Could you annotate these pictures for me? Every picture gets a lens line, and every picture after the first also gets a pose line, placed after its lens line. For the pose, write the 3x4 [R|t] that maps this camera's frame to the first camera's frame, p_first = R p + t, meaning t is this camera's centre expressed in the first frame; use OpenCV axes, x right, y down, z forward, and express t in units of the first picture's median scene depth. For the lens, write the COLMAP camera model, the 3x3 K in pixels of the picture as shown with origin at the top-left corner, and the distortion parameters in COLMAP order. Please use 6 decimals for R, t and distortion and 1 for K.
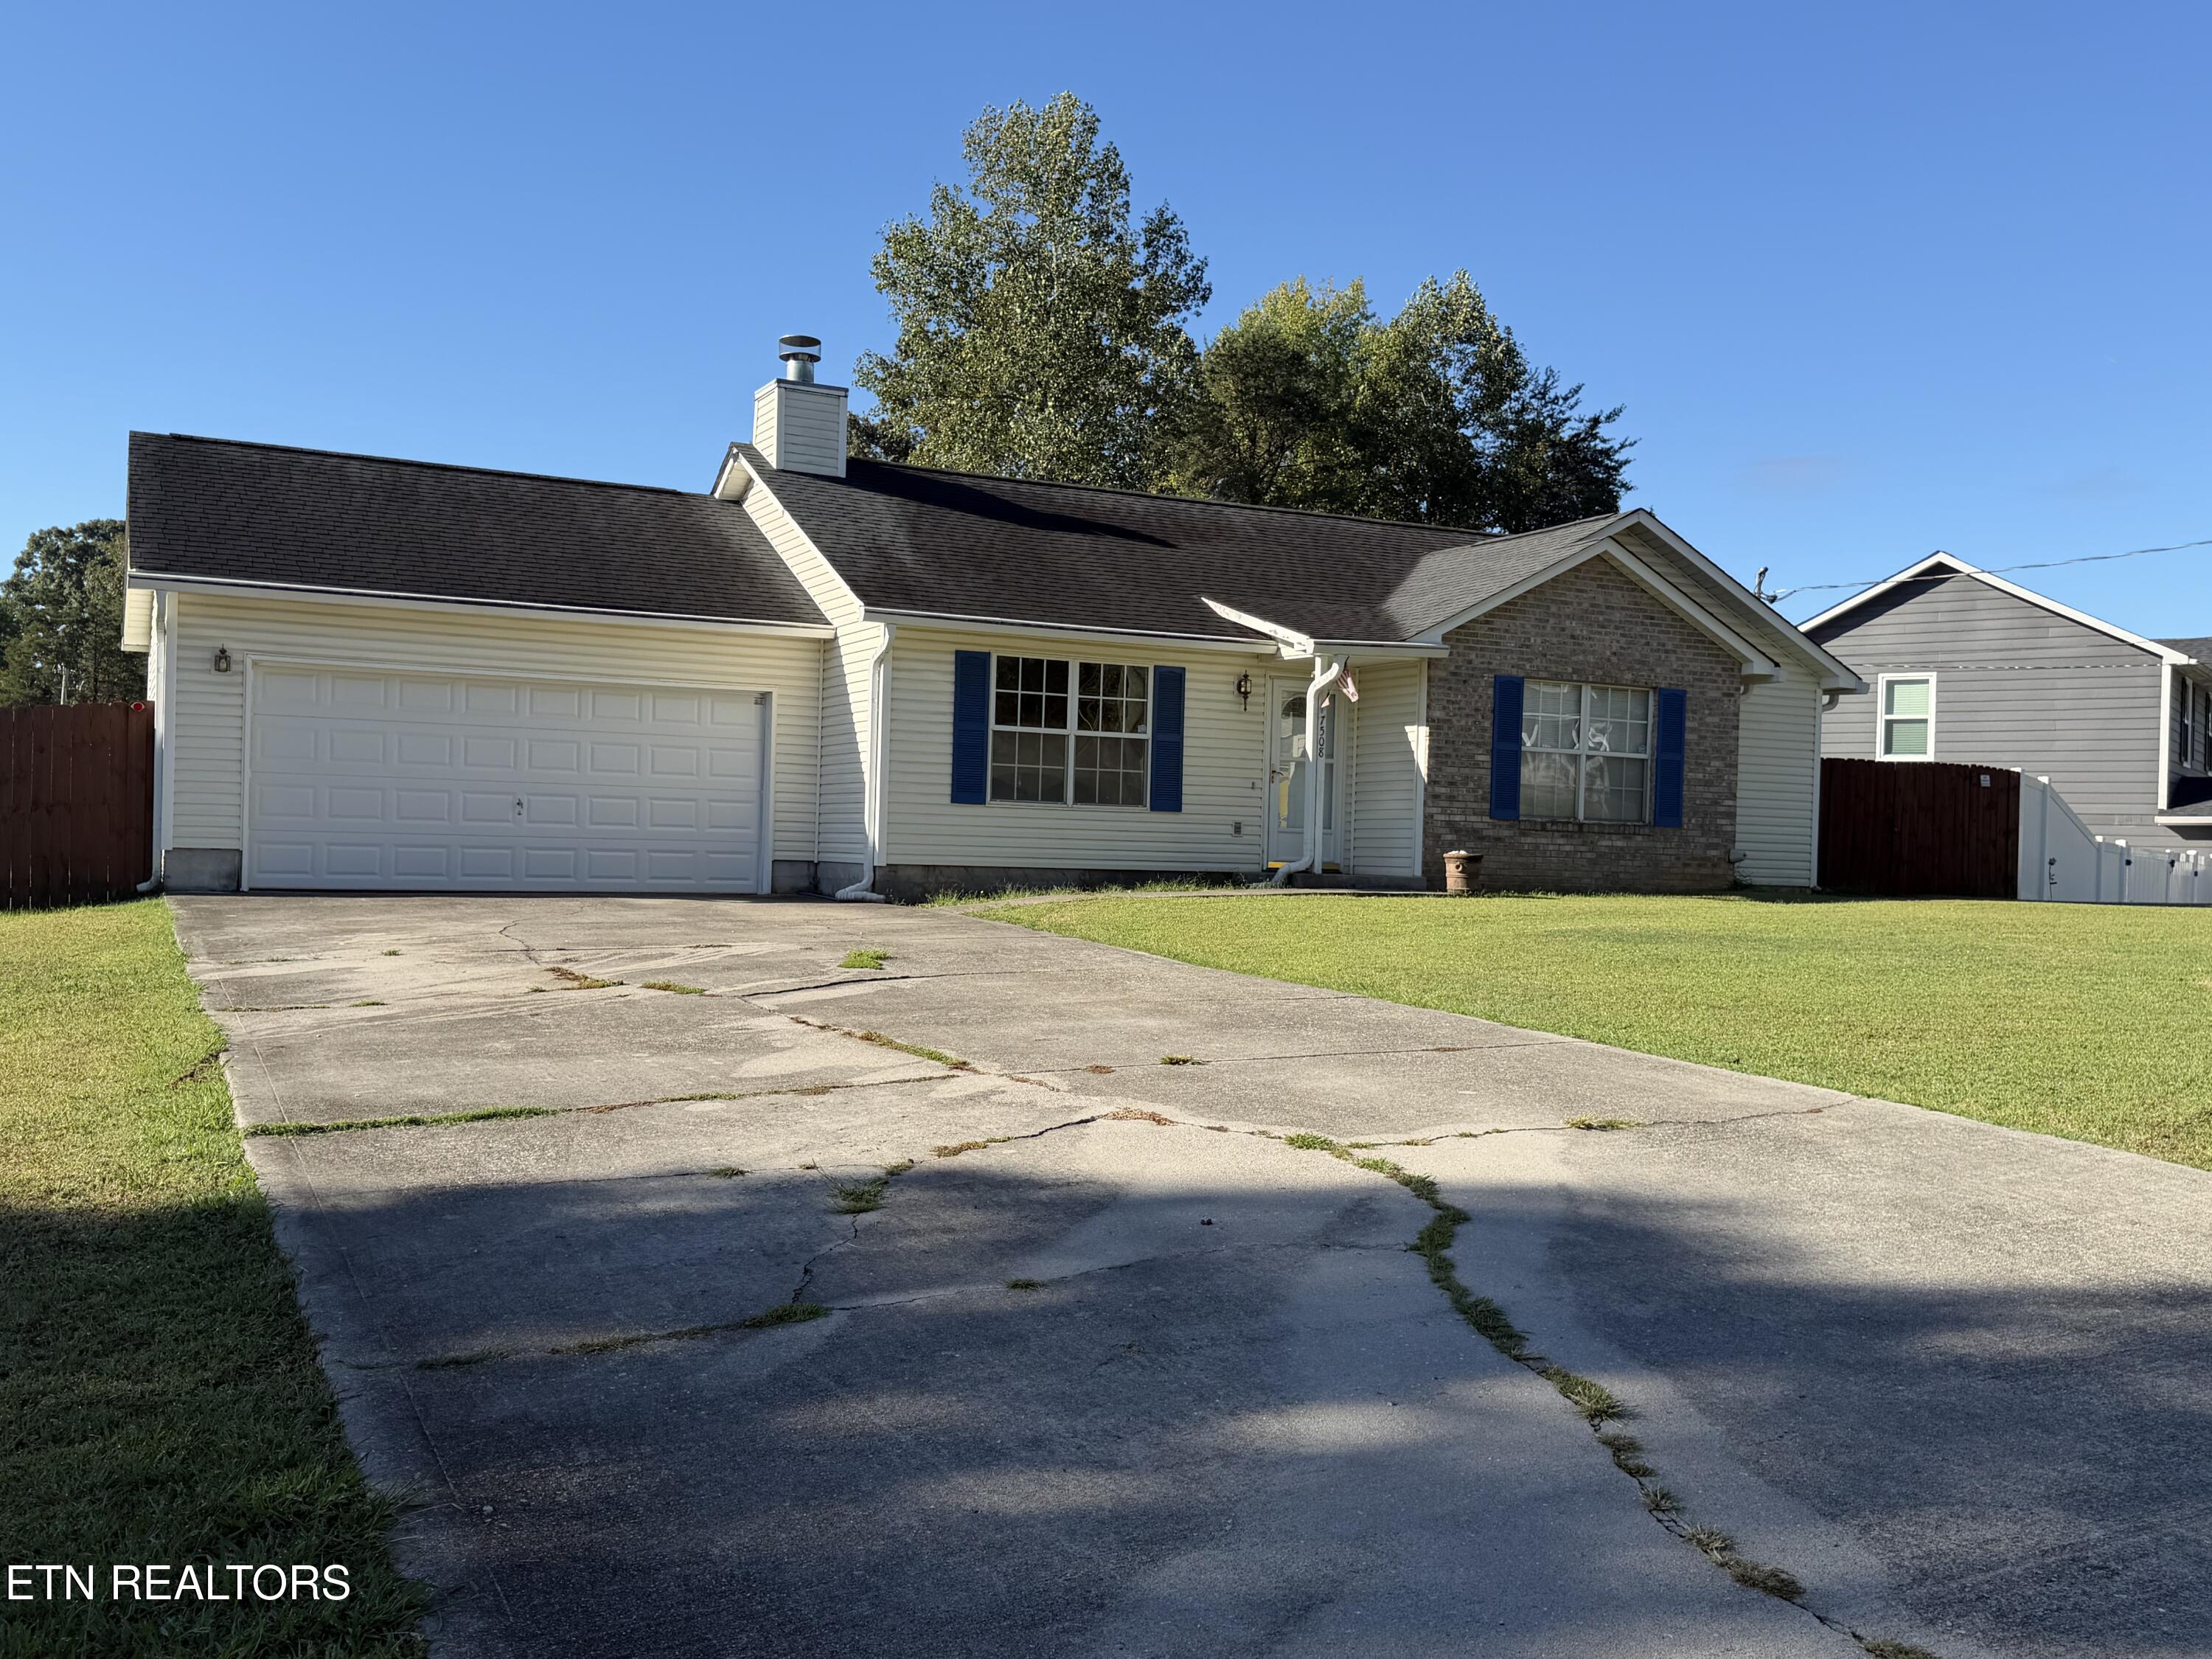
lens RADIAL K [[2033.9, 0, 1109.1], [0, 2033.9, 845.9], [0, 0, 1]] dist [0.075235, 0.000000]
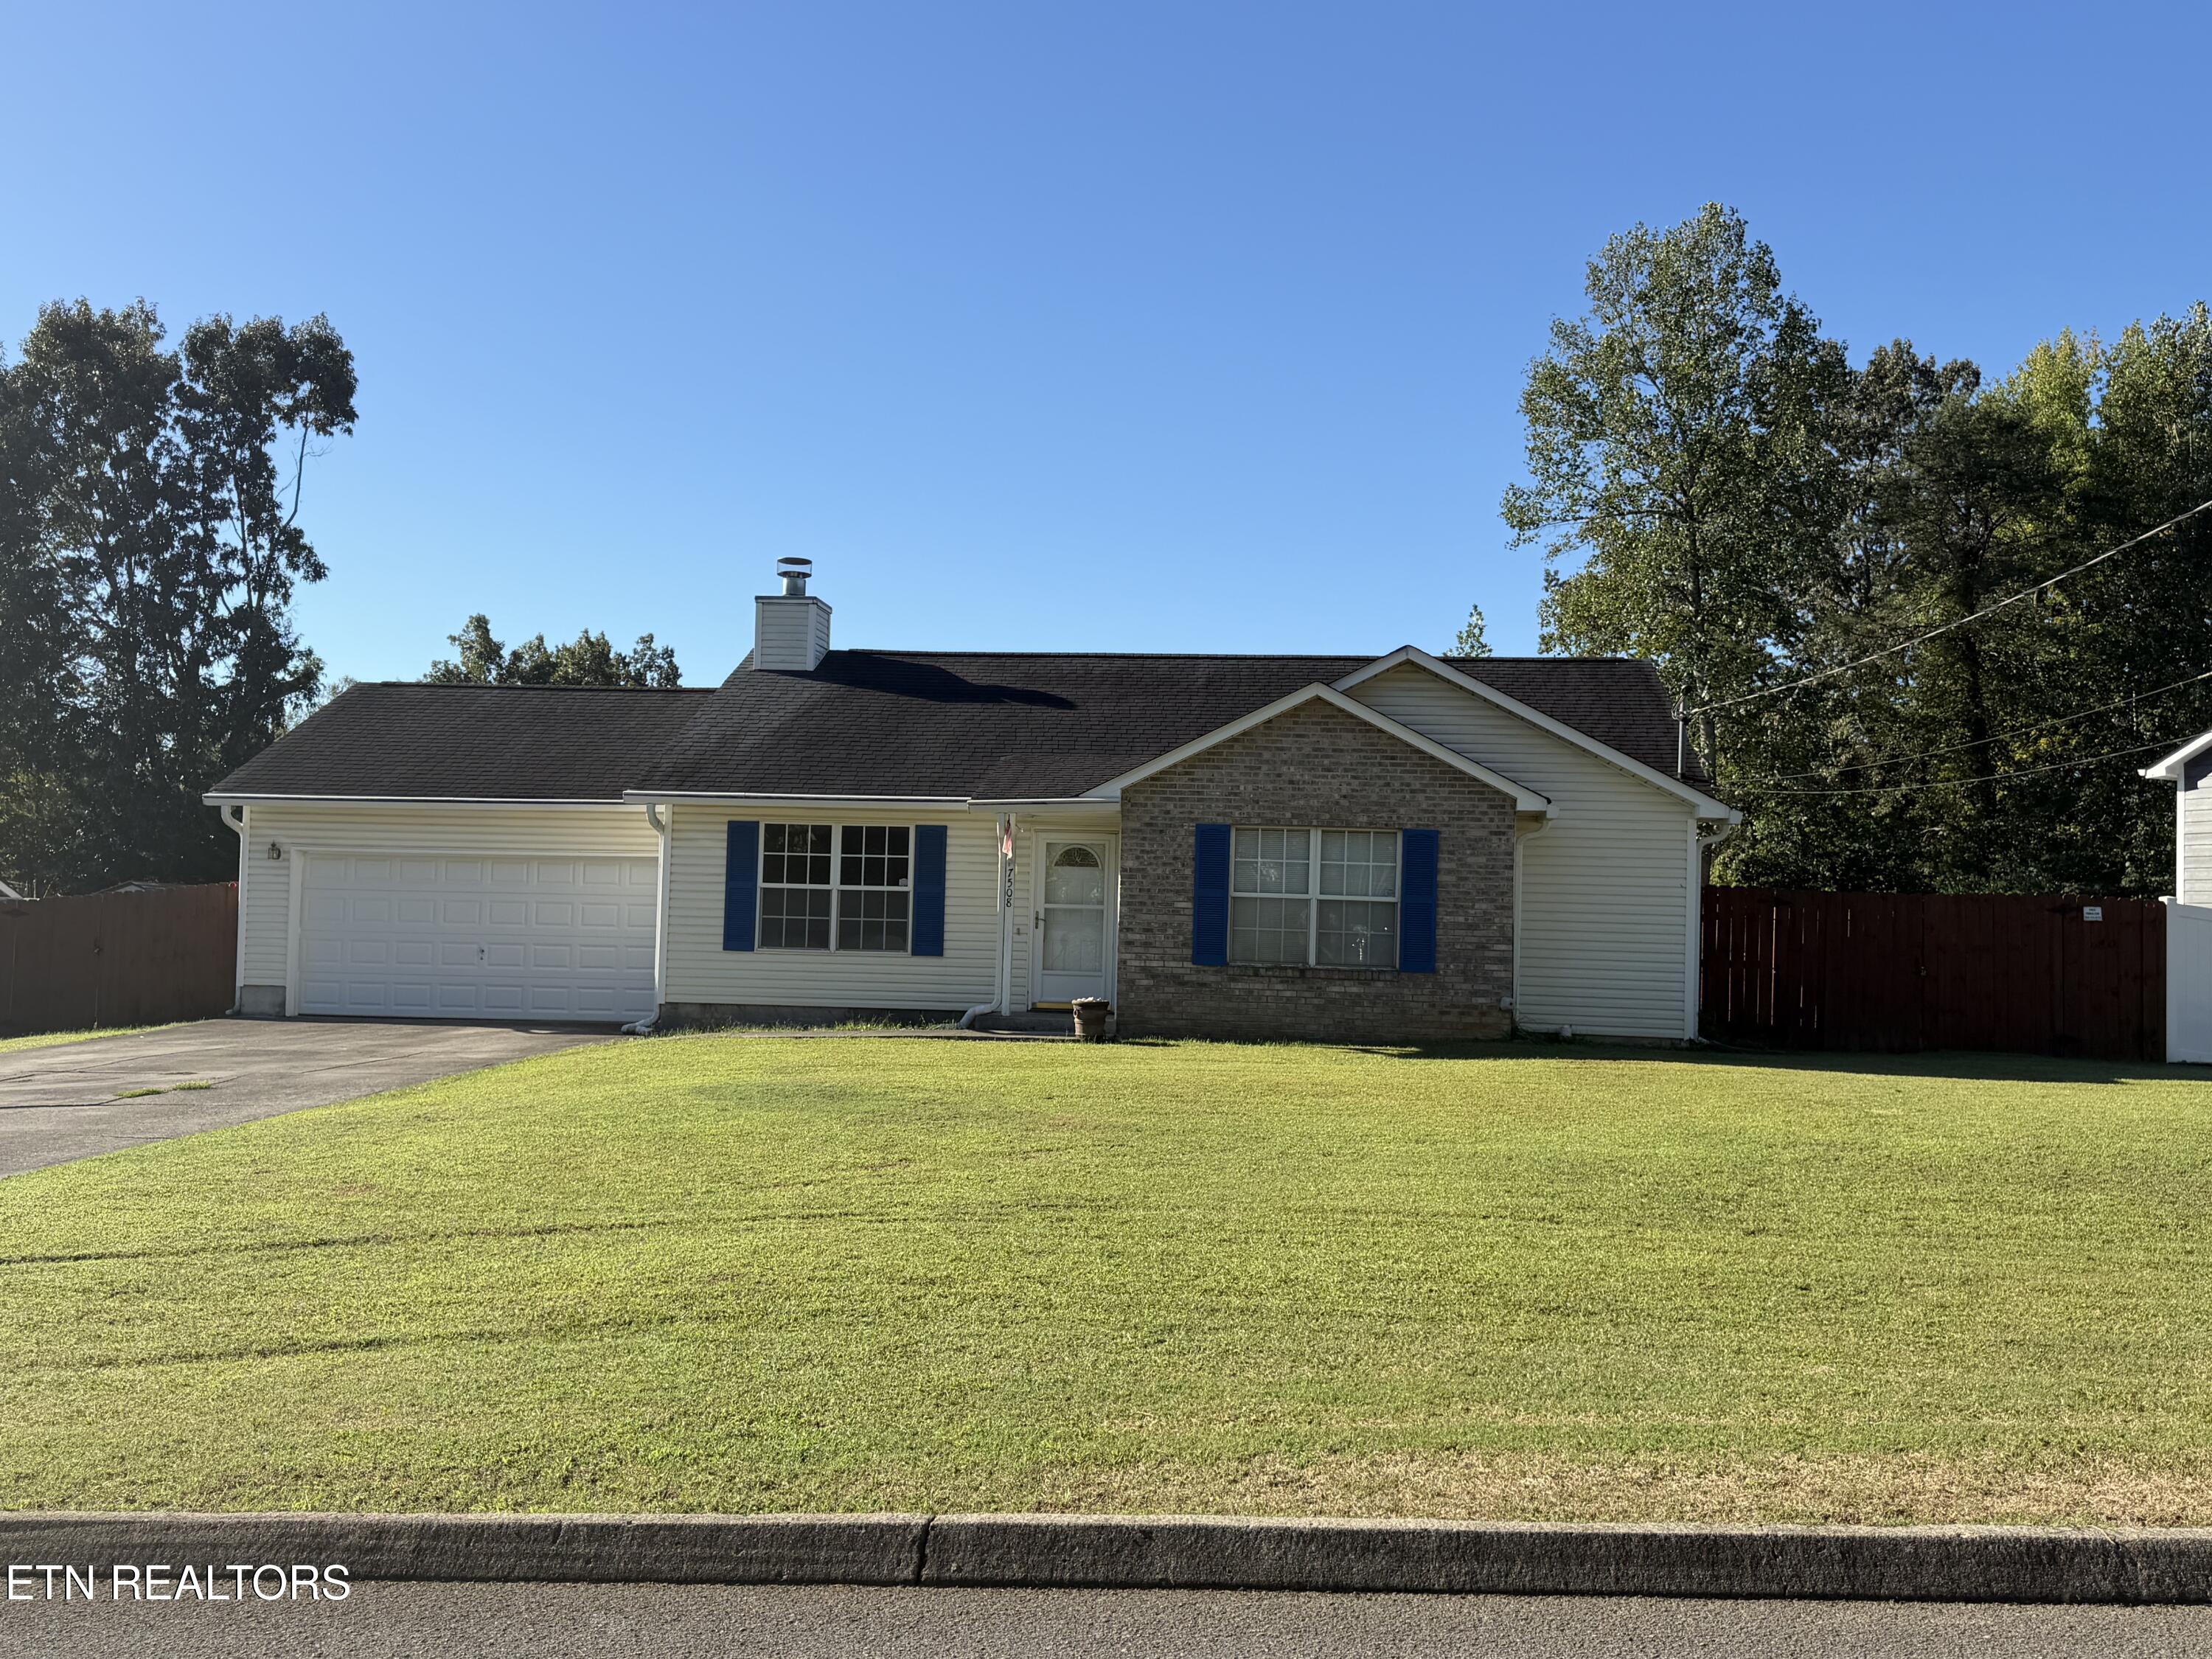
lens RADIAL K [[1954.1, 0, 1103.4], [0, 1954.1, 817.5], [0, 0, 1]] dist [0.116502, 0.012637]
pose [[0.839167, -0.033073, -0.542868, 0.688592], [-0.002409, 0.997914, -0.064519, -0.023513], [0.543869, 0.055450, 0.837336, 0.151978]]
